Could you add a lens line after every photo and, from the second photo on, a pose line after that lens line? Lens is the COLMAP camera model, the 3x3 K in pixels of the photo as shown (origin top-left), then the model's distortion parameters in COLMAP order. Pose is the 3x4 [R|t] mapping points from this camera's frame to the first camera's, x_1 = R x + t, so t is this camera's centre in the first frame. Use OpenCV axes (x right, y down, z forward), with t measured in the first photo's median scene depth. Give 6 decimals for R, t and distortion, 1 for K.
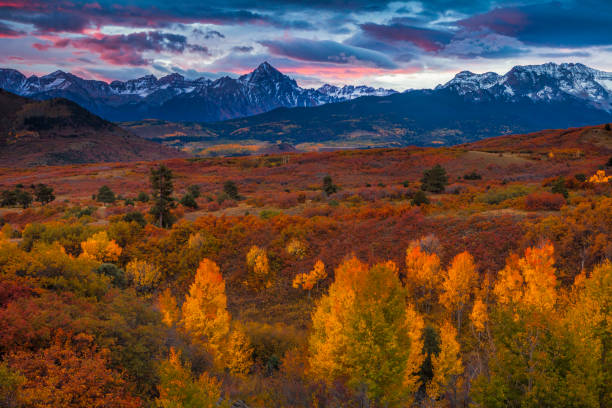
lens RADIAL K [[761.0, 0, 307.7], [0, 761.0, 200.4], [0, 0, 1]] dist [0.043378, -0.009194]
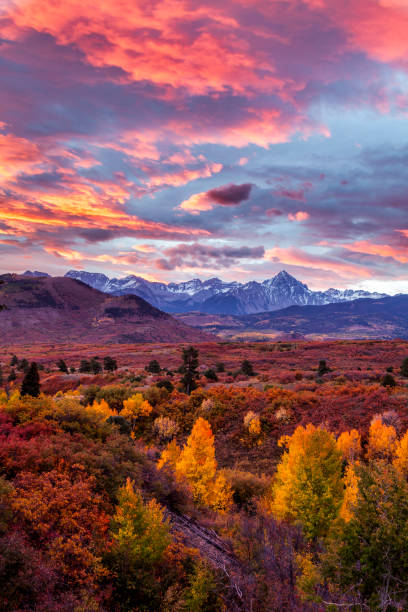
lens RADIAL K [[596.5, 0, 219.0], [0, 596.5, 304.9], [0, 0, 1]] dist [0.019753, 0.002997]
pose [[0.981779, 0.026320, -0.188193, 0.050293], [-0.048842, 0.992041, -0.116056, 0.000938], [0.183641, 0.123133, 0.975251, -0.013271]]
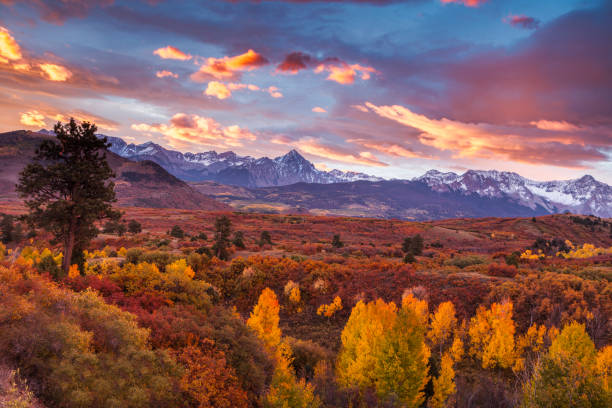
lens RADIAL K [[540.3, 0, 294.6], [0, 540.3, 204.4], [0, 0, 1]] dist [0.018469, 0.003218]
pose [[0.994893, 0.099787, -0.015210, -0.049637], [-0.100689, 0.991707, -0.079865, 0.000056], [0.007114, 0.080989, 0.996690, 0.009448]]
